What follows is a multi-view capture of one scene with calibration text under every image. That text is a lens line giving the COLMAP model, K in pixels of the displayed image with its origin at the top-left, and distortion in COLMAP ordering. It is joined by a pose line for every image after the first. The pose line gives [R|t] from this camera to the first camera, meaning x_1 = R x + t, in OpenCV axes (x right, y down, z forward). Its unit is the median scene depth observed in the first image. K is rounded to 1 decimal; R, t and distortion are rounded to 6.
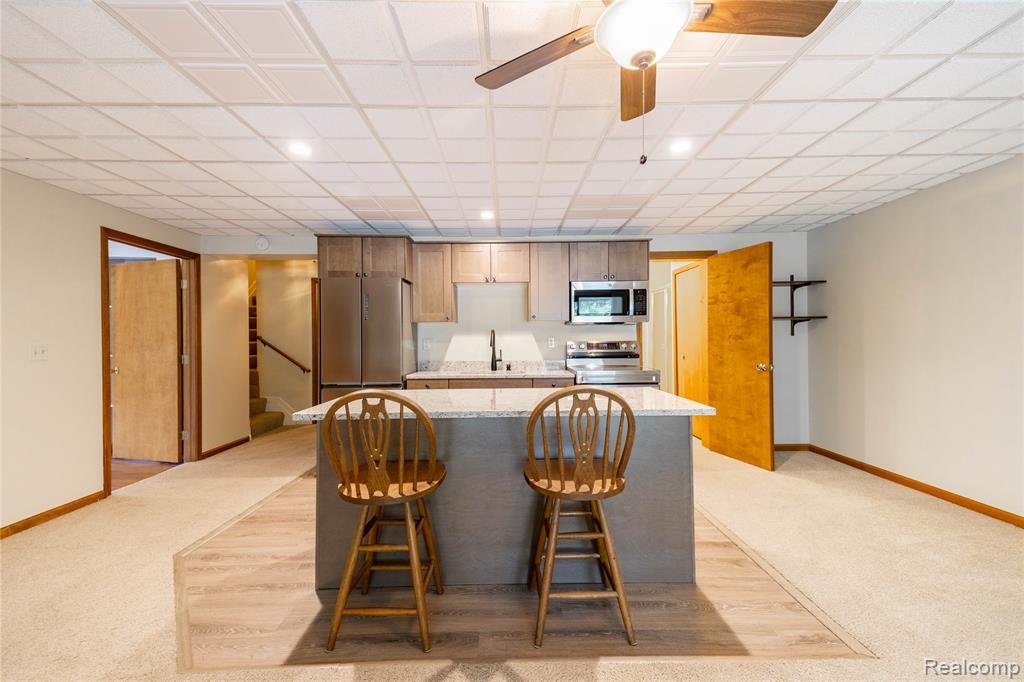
lens RADIAL K [[416.0, 0, 512.0], [0, 416.0, 341.0], [0, 0, 1]] dist [0.058559, -0.020846]
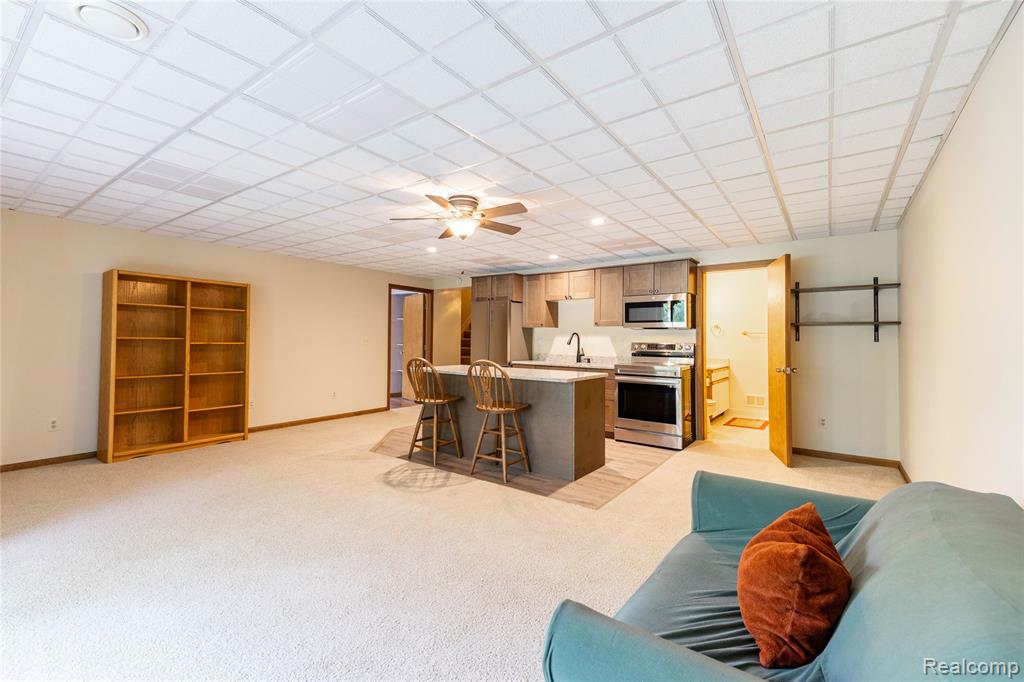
lens RADIAL K [[431.3, 0, 499.0], [0, 431.3, 336.5], [0, 0, 1]] dist [0.073776, 0.000022]
pose [[0.798098, 0.013048, -0.602387, 0.658864], [-0.016502, 0.999864, -0.000205, -0.010828], [0.602302, 0.010104, 0.798204, -0.323183]]
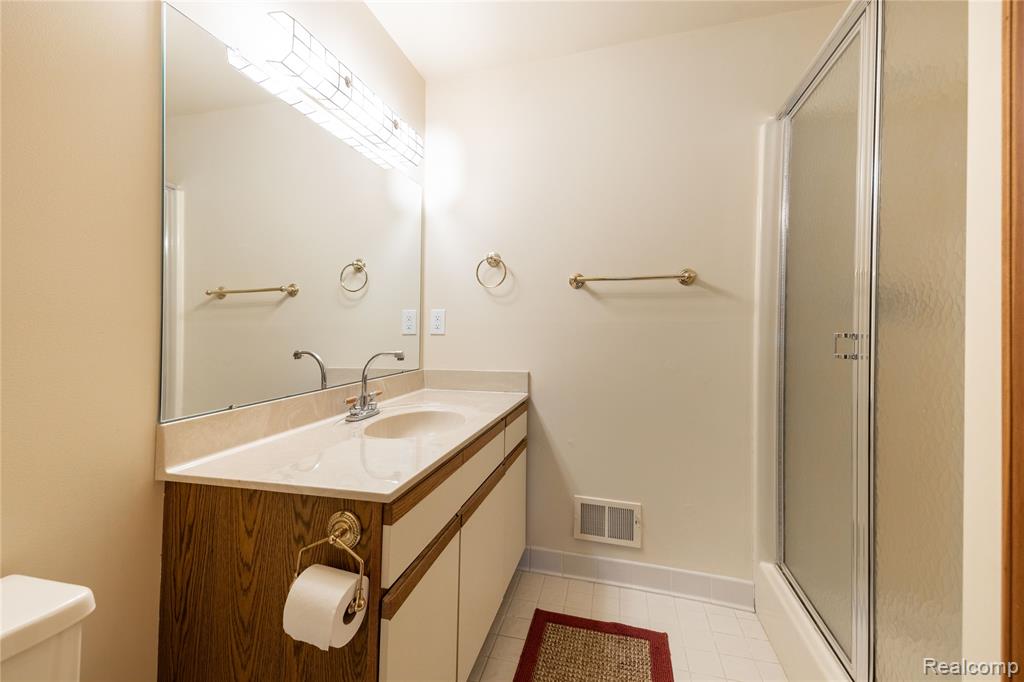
lens RADIAL K [[416.0, 0, 512.0], [0, 416.0, 341.0], [0, 0, 1]] dist [0.058559, -0.020846]
pose [[0.964982, 0.028240, -0.260792, 0.426459], [-0.018061, 0.998982, 0.041347, 0.008117], [0.261694, -0.035189, 0.964509, 1.254065]]
